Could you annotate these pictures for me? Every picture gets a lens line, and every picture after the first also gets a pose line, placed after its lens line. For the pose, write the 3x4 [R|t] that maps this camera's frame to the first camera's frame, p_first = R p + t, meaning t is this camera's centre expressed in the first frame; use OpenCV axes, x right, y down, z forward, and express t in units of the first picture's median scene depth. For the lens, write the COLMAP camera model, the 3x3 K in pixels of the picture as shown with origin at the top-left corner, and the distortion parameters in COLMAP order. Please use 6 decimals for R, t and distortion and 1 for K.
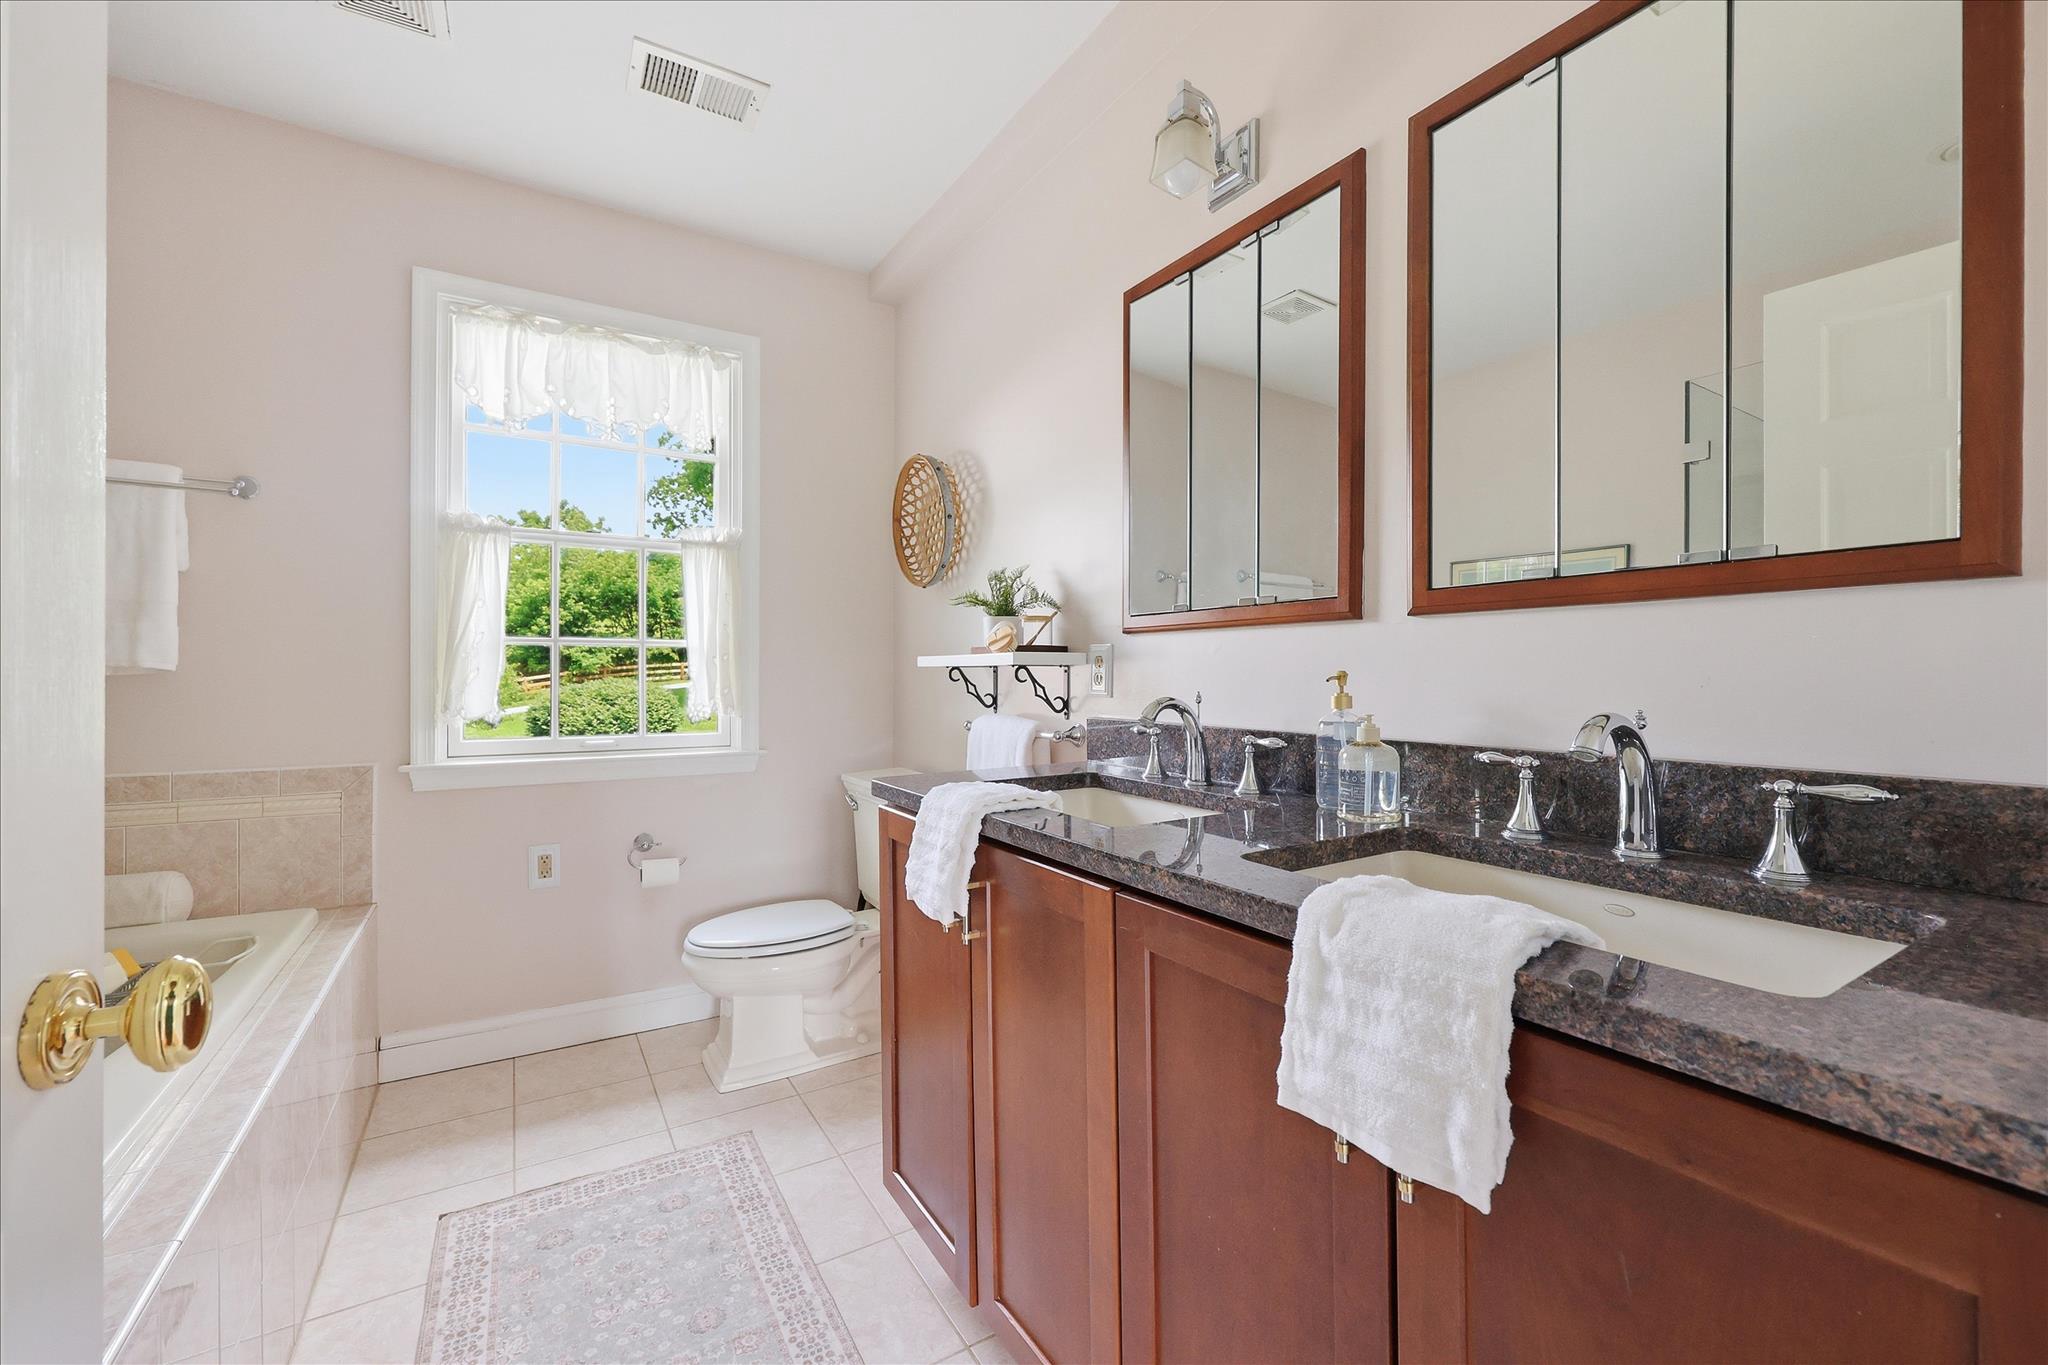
lens RADIAL K [[832.9, 0, 1021.8], [0, 832.9, 688.2], [0, 0, 1]] dist [-0.001373, 0.000088]
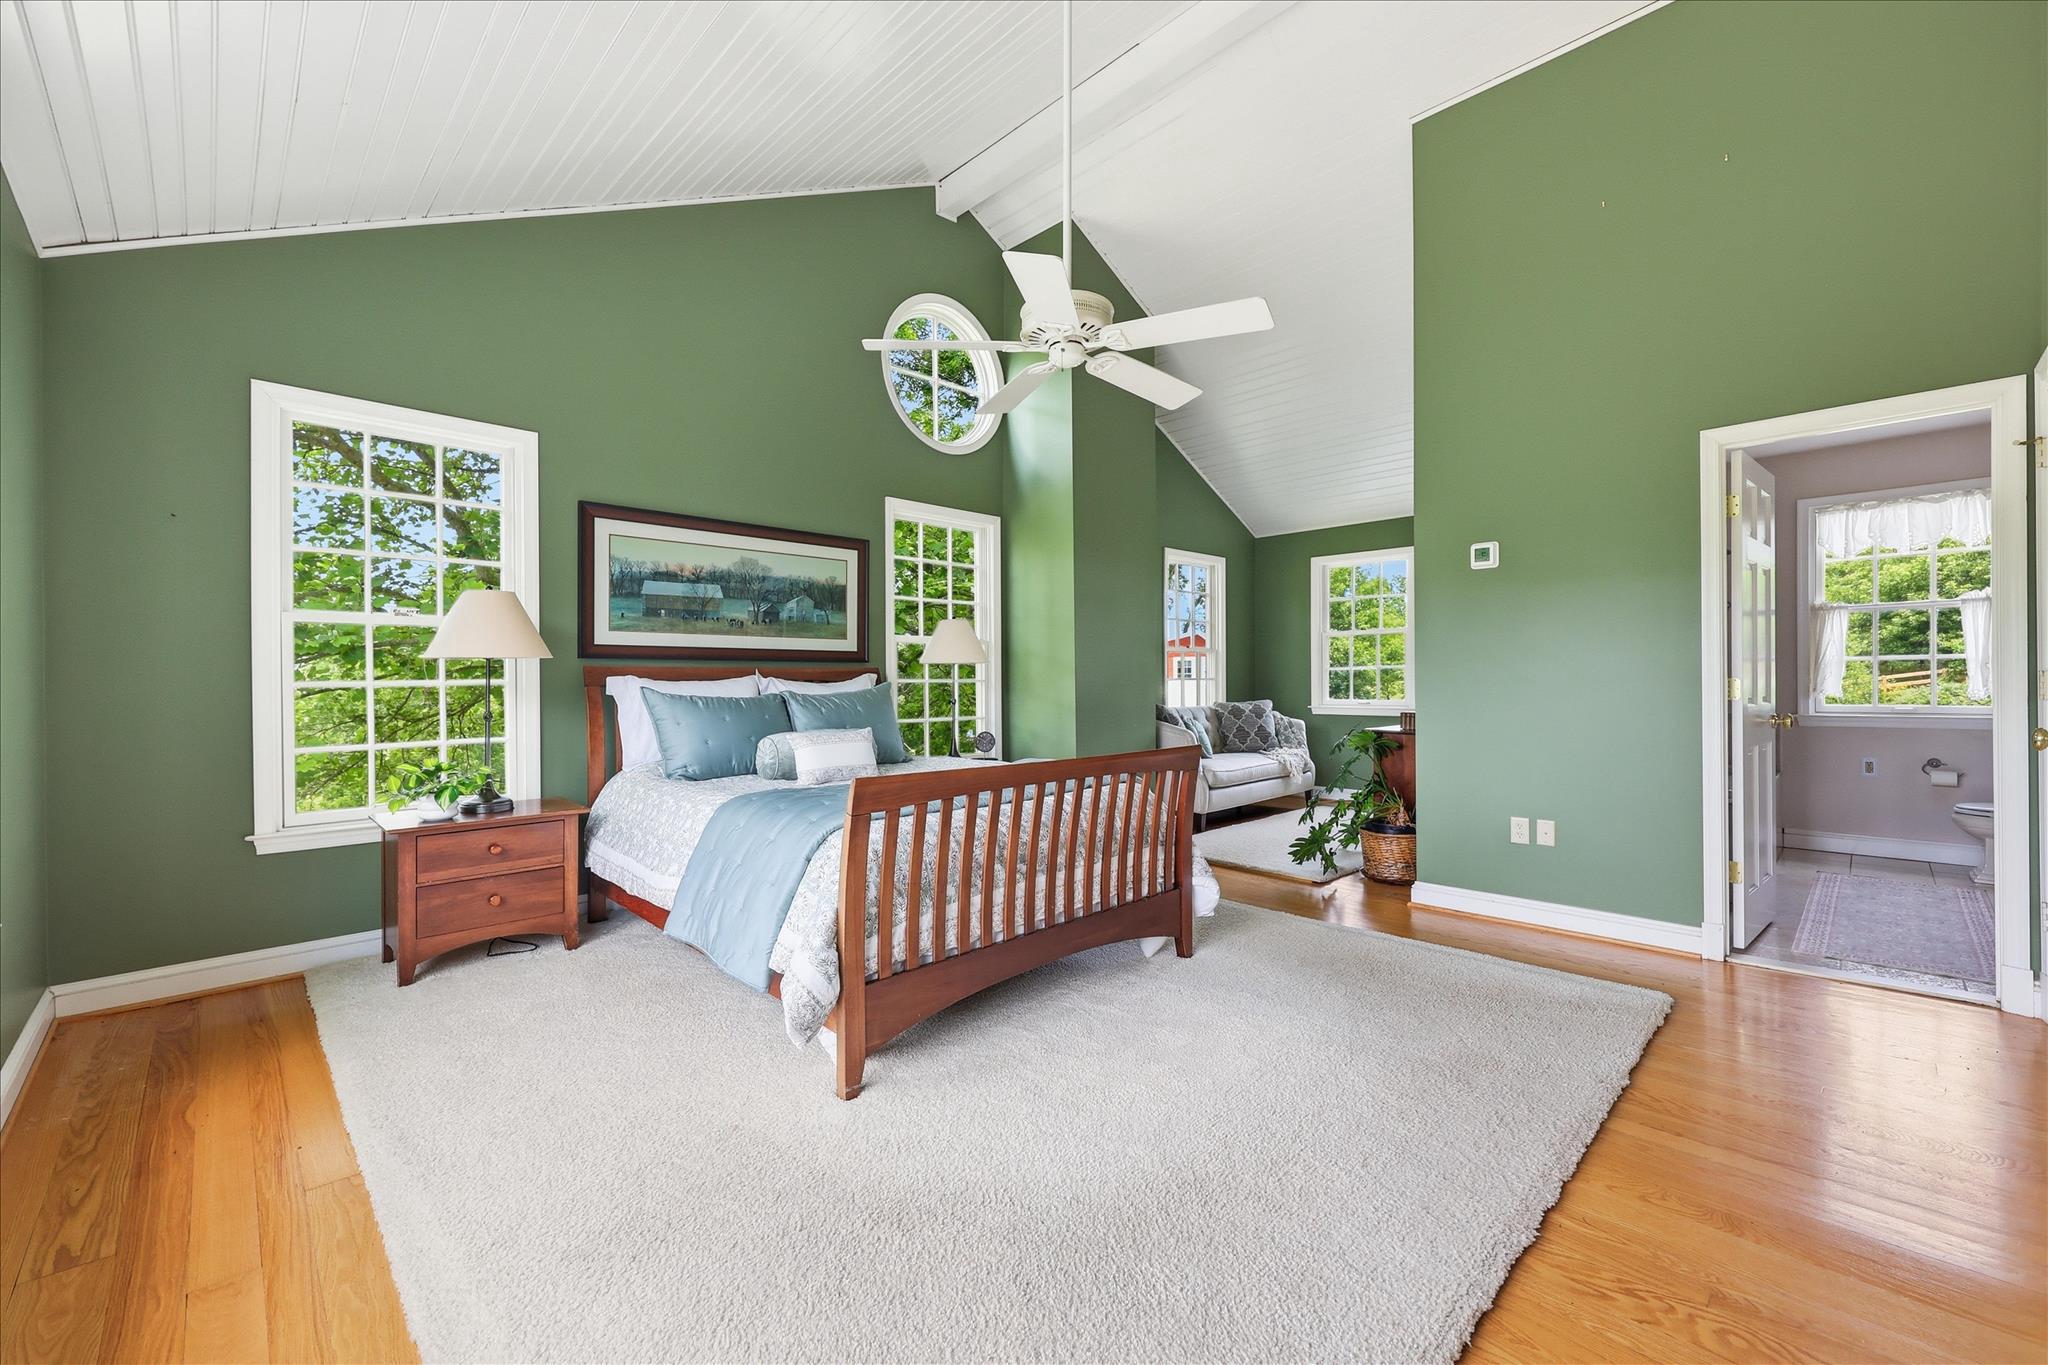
lens RADIAL K [[832.9, 0, 1017.4], [0, 832.9, 689.3], [0, 0, 1]] dist [-0.001373, 0.000088]
pose [[0.221199, -0.002641, -0.975225, 0.981044], [0.002954, 0.999994, -0.002038, 0.018544], [0.975224, -0.002430, 0.221205, -1.530016]]
